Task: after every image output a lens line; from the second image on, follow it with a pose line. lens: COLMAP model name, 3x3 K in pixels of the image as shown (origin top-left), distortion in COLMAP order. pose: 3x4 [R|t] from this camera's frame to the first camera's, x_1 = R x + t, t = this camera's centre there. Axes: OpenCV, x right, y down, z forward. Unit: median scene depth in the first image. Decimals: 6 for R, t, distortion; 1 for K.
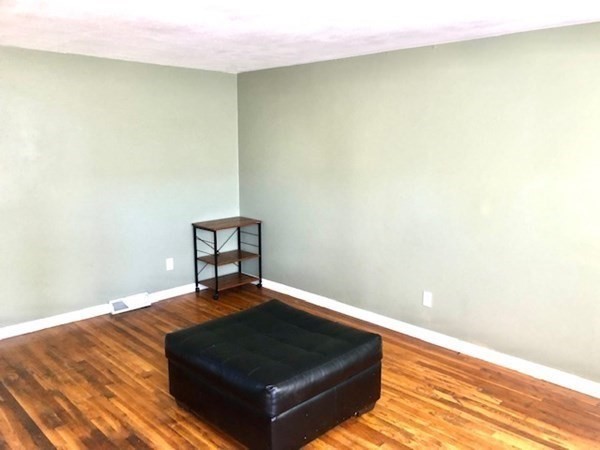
lens RADIAL K [[491.5, 0, 299.6], [0, 491.5, 228.3], [0, 0, 1]] dist [0.055594, -0.060899]
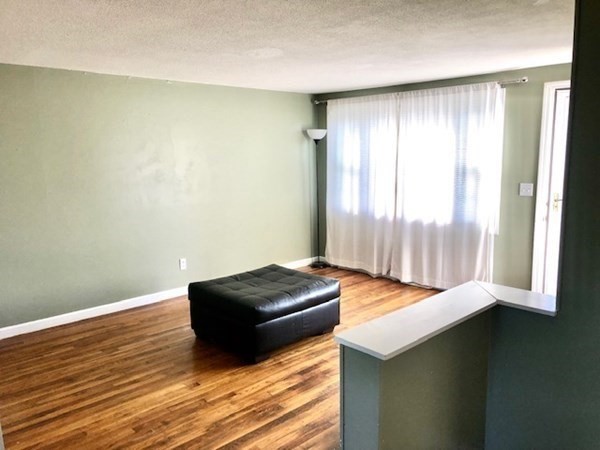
lens RADIAL K [[491.5, 0, 300.1], [0, 491.5, 224.7], [0, 0, 1]] dist [0.055594, -0.060899]
pose [[0.027633, -0.168679, 0.985284, -1.326539], [0.181686, 0.970090, 0.160983, -0.156111], [-0.982968, 0.174564, 0.057453, 0.710210]]
